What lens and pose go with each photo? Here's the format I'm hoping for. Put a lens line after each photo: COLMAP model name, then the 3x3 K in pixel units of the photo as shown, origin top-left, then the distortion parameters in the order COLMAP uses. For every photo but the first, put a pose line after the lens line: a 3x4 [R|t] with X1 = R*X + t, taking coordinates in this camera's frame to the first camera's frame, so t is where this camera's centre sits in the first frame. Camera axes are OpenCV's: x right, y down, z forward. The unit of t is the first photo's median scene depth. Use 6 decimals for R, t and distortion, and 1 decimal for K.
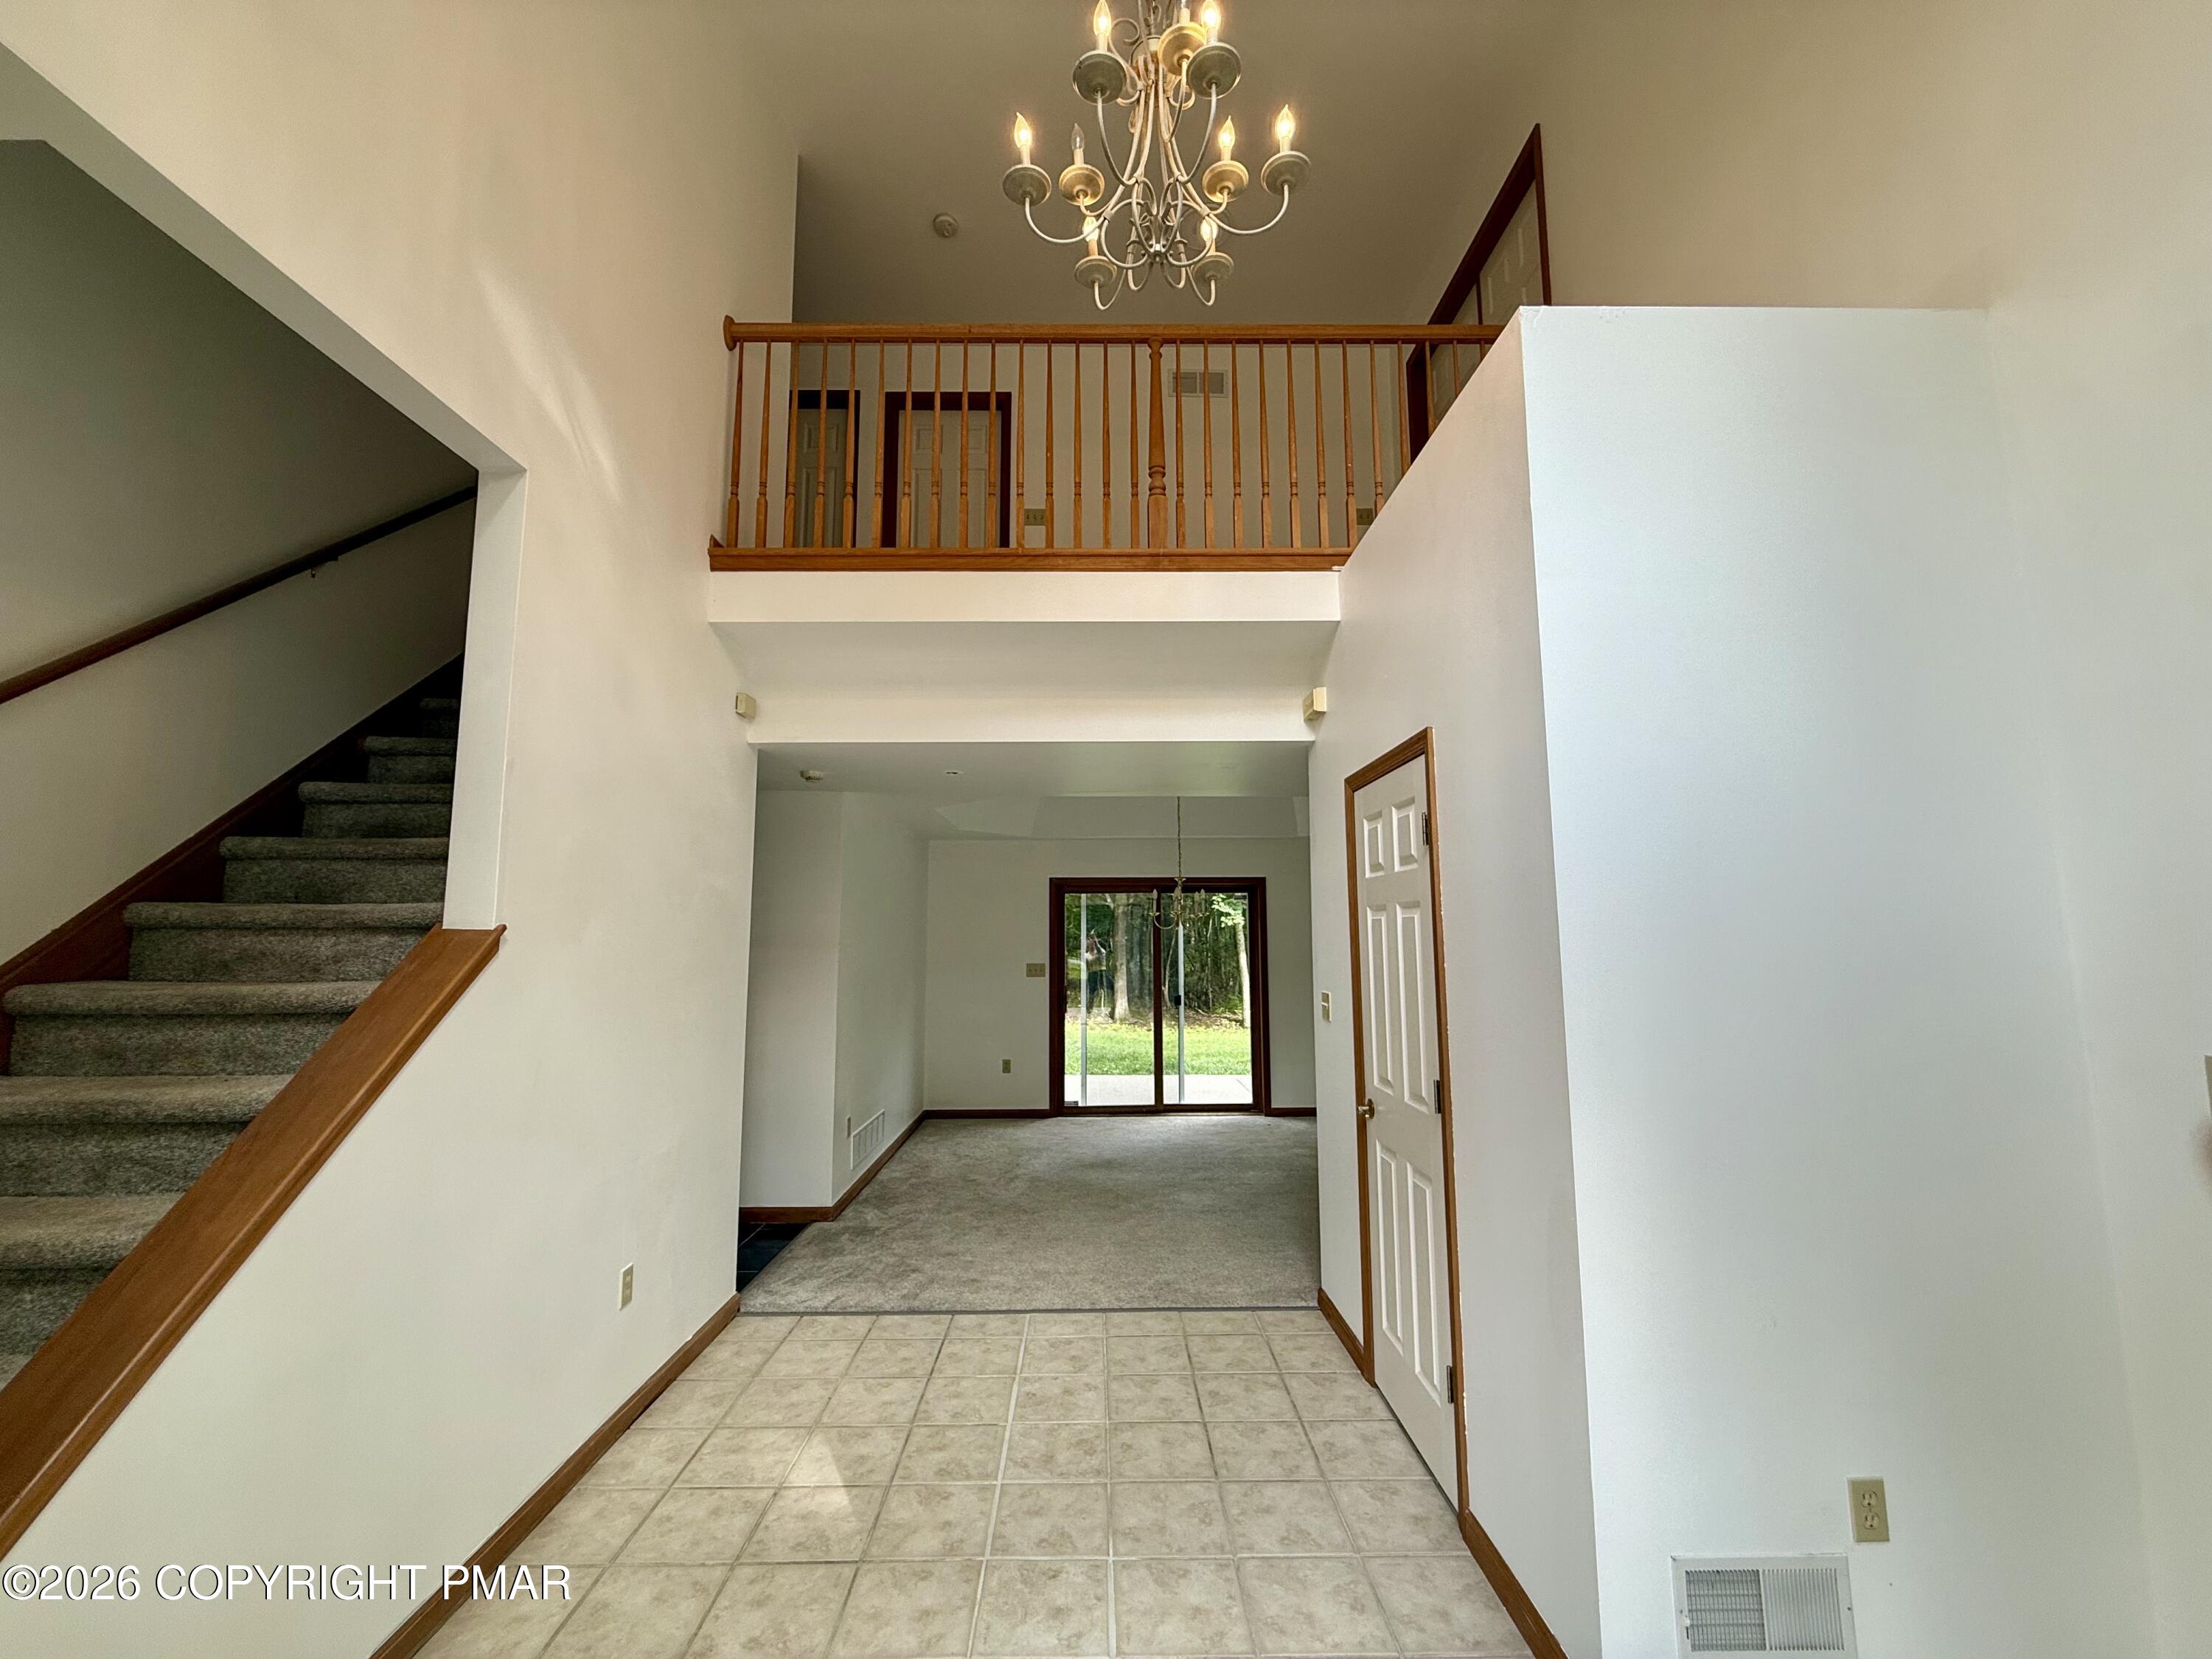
lens RADIAL K [[881.6, 0, 1103.6], [0, 881.6, 832.4], [0, 0, 1]] dist [0.001573, 0.000027]
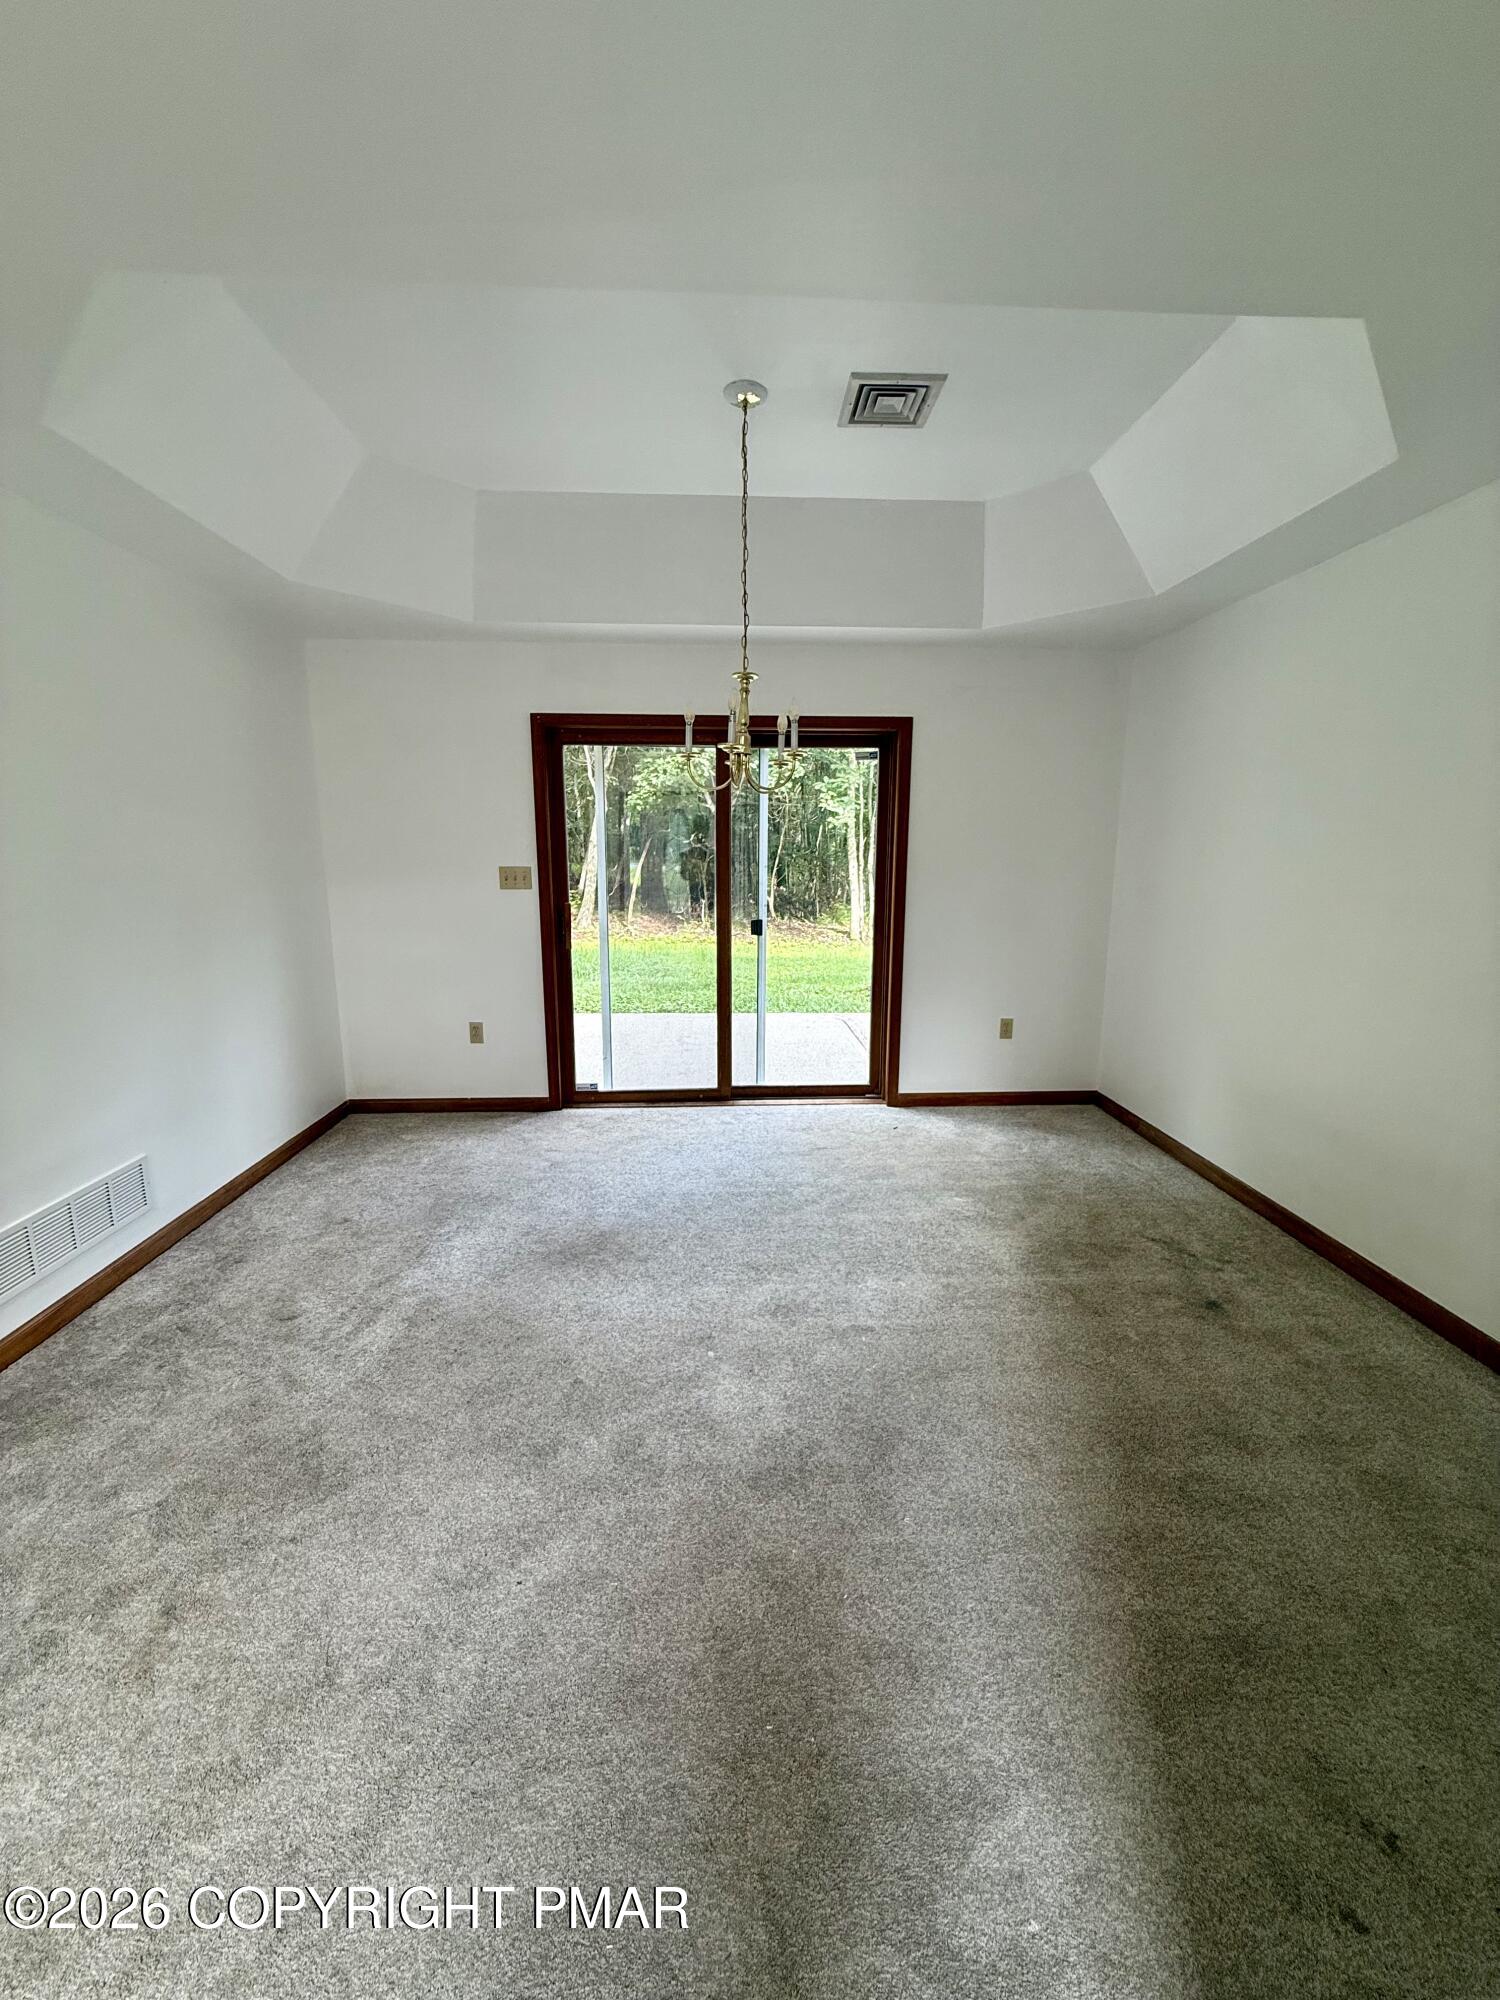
lens RADIAL K [[797.2, 0, 749.7], [0, 797.2, 994.7], [0, 0, 1]] dist [0.001573, 0.000027]
pose [[0.999526, -0.001622, 0.030751, 0.158374], [-0.007622, 0.954514, 0.298070, 0.176452], [-0.029836, -0.298163, 0.954049, 1.155070]]
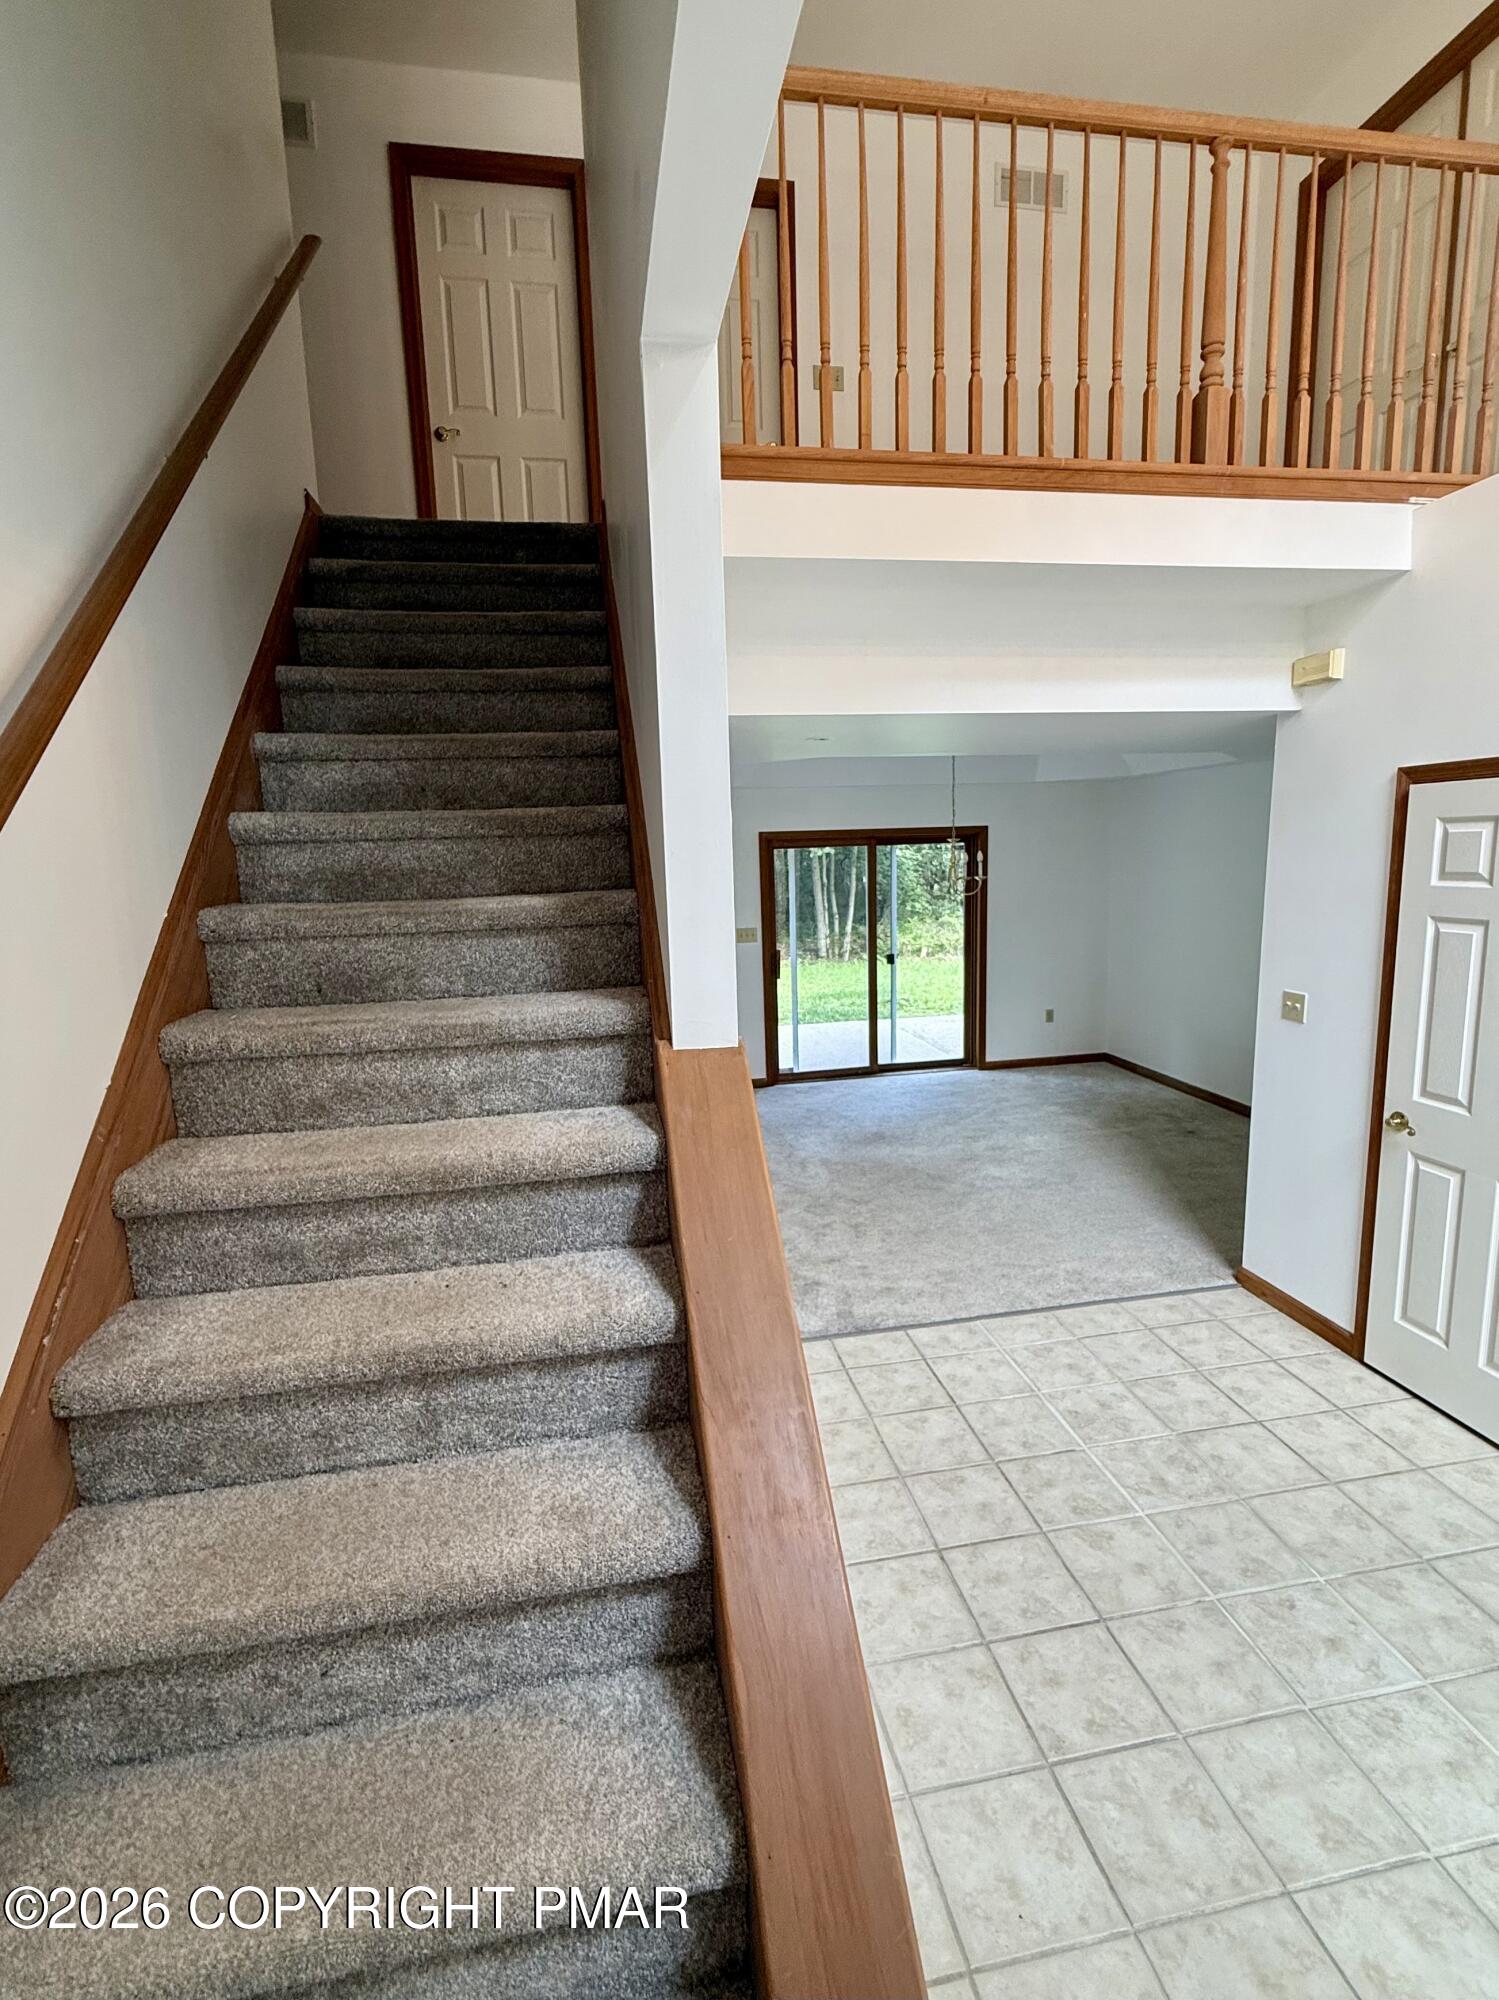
lens RADIAL K [[924.3, 0, 750.8], [0, 924.3, 995.4], [0, 0, 1]] dist [0.001606, -0.000582]
pose [[0.985611, -0.052222, 0.160759, -0.574183], [0.007119, 0.963057, 0.269203, -0.103483], [-0.168878, -0.264186, 0.949572, 0.183594]]
